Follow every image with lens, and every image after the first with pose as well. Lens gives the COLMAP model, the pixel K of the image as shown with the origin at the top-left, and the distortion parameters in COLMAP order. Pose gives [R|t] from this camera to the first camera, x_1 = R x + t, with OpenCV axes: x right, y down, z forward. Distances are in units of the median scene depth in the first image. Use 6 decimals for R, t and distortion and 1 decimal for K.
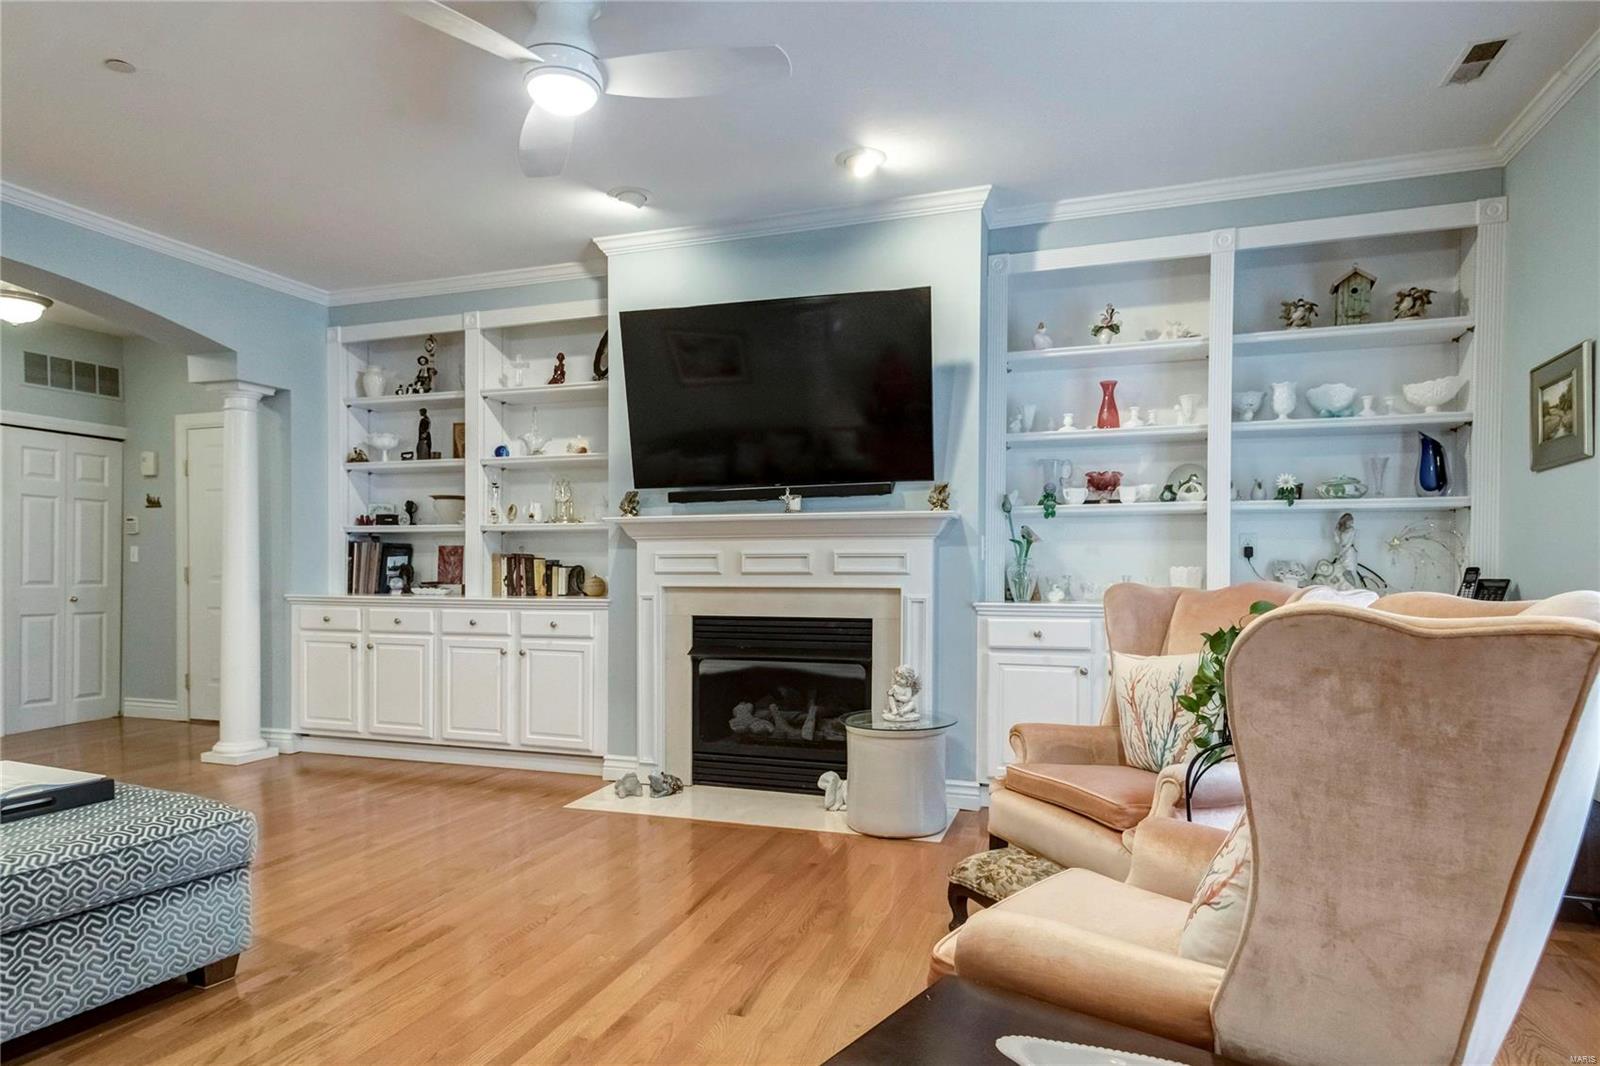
lens RADIAL K [[893.1, 0, 782.1], [0, 893.1, 589.7], [0, 0, 1]] dist [0.010895, -0.006739]
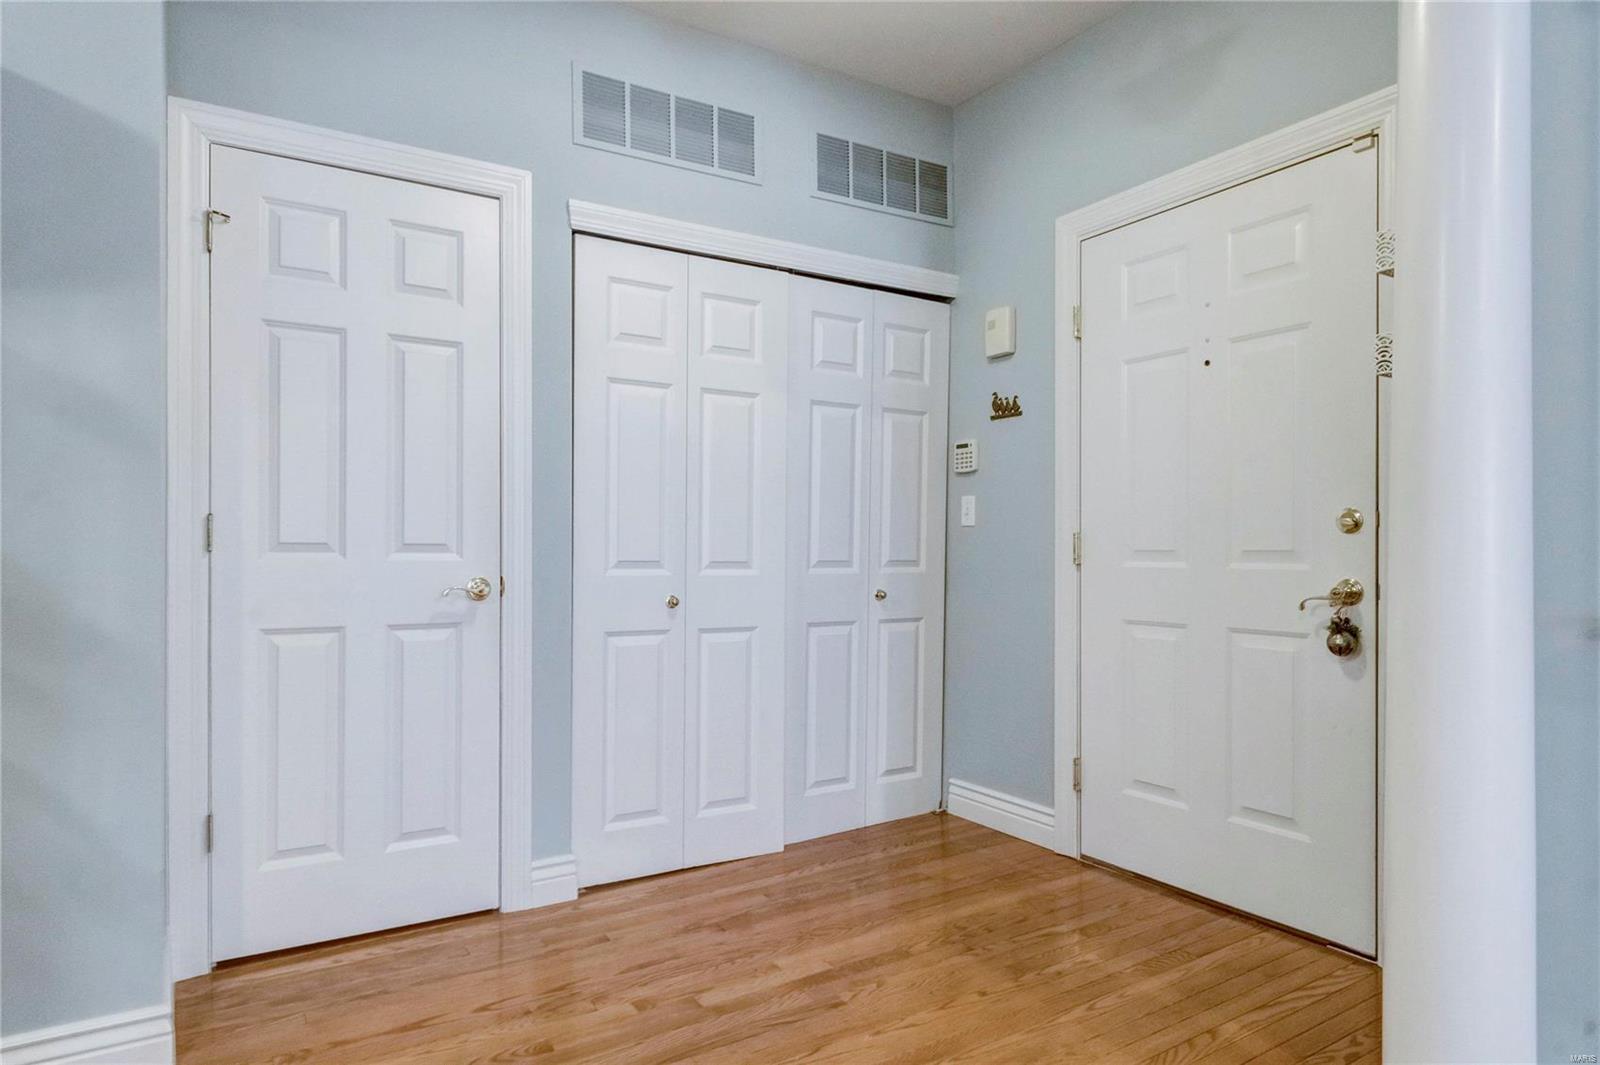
lens RADIAL K [[947.7, 0, 786.7], [0, 947.7, 553.2], [0, 0, 1]] dist [0.017166, 0.000529]
pose [[0.768106, -0.003643, -0.640312, -0.460911], [-0.009211, 0.999817, -0.016738, -0.004201], [0.640256, 0.018755, 0.767932, 0.517300]]
